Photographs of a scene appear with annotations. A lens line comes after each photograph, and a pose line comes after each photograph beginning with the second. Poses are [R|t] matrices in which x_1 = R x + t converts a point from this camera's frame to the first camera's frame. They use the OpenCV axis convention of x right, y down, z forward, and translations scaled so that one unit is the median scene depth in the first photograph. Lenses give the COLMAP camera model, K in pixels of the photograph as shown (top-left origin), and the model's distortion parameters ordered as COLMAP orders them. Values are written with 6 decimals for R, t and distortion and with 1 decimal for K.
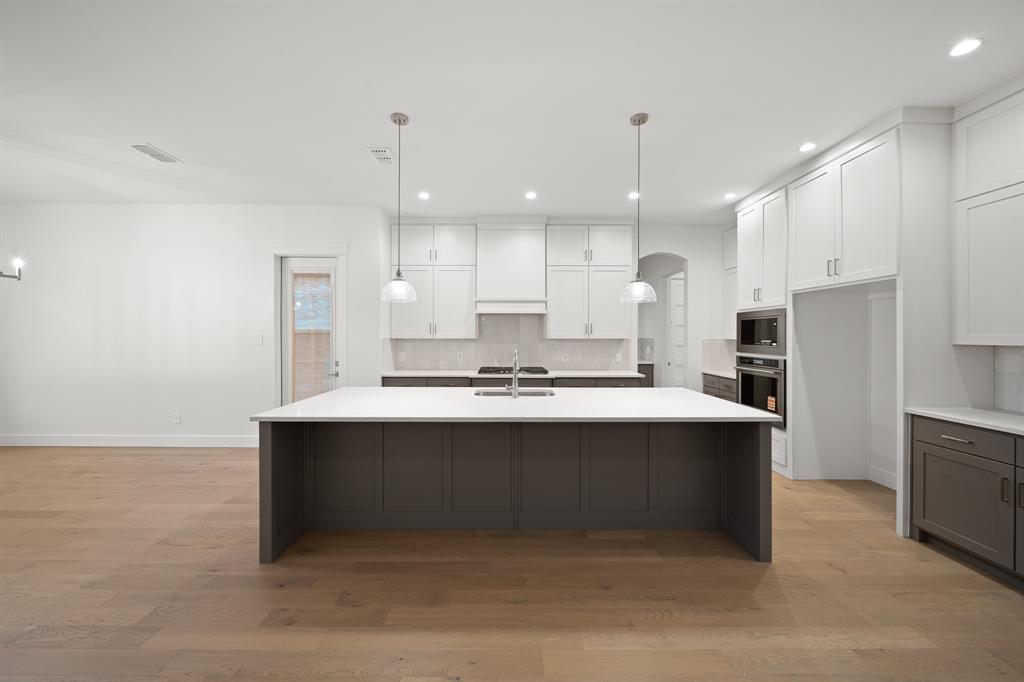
lens RADIAL K [[360.1, 0, 511.9], [0, 360.1, 335.4], [0, 0, 1]] dist [0.000901, -0.000417]
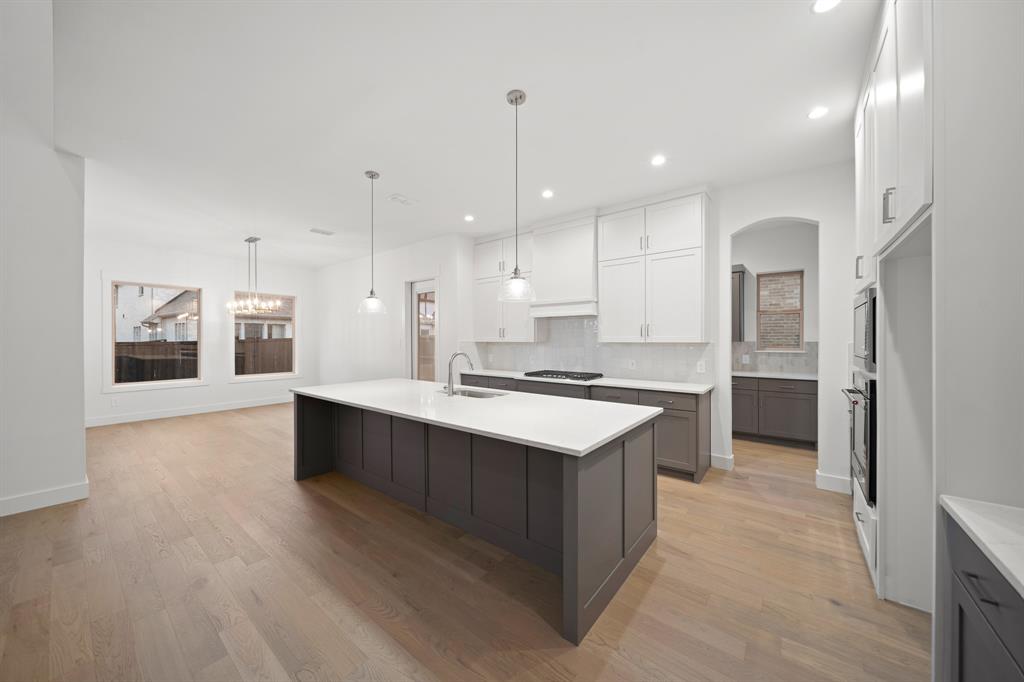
lens RADIAL K [[358.6, 0, 513.8], [0, 358.6, 338.8], [0, 0, 1]] dist [-0.001292, -0.000129]
pose [[0.780698, -0.004702, -0.624891, 0.647302], [0.004147, 0.999989, -0.002344, 0.002244], [0.624895, -0.000762, 0.780708, 0.210129]]
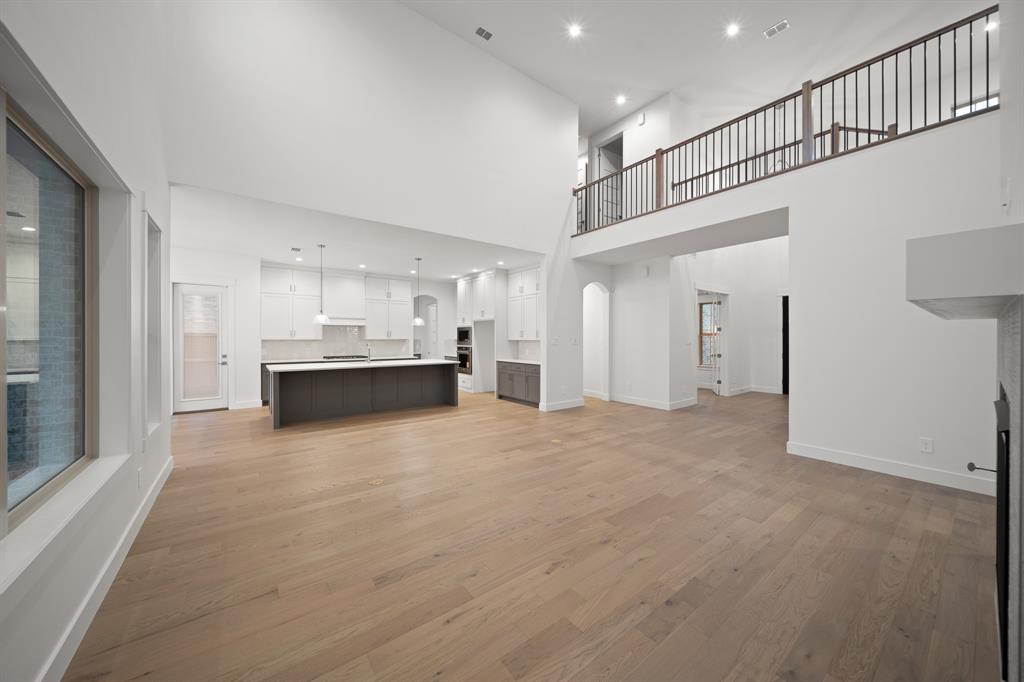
lens RADIAL K [[358.8, 0, 511.5], [0, 358.8, 338.6], [0, 0, 1]] dist [0.000194, -0.000227]
pose [[0.803233, -0.002647, 0.595659, -0.509727], [0.001099, 0.999995, 0.002962, 0.001136], [-0.595663, -0.001725, 0.803232, -1.166620]]
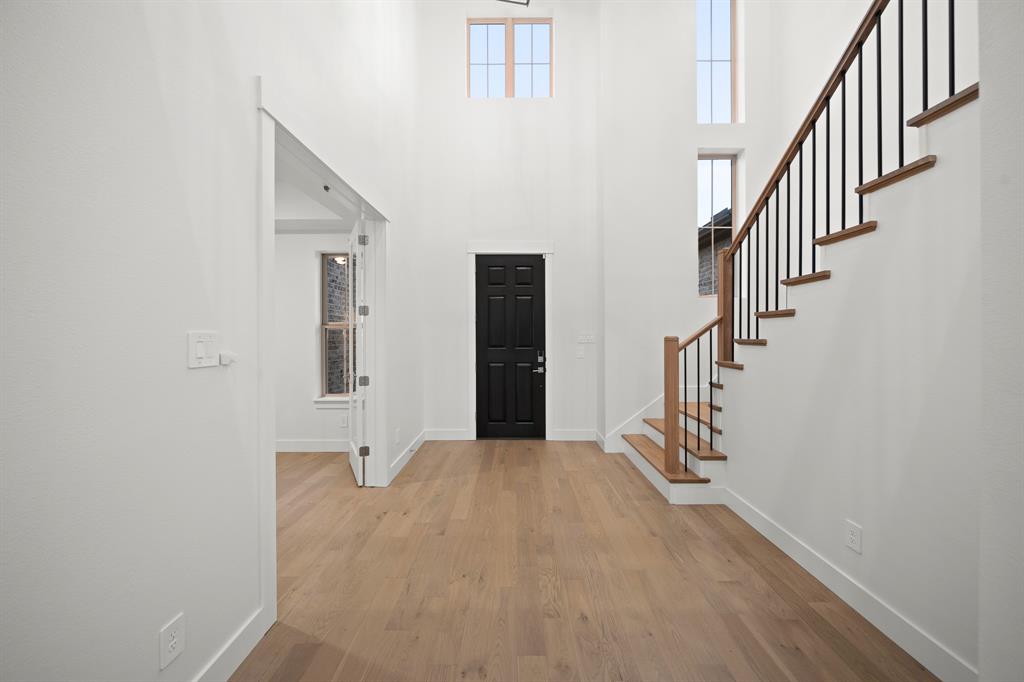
lens RADIAL K [[358.6, 0, 513.8], [0, 358.6, 338.8], [0, 0, 1]] dist [-0.001292, -0.000129]
pose [[0.007575, -0.015874, 0.999845, 1.104845], [0.005387, 0.999860, 0.015834, 0.003563], [-0.999957, 0.005266, 0.007660, -0.466553]]
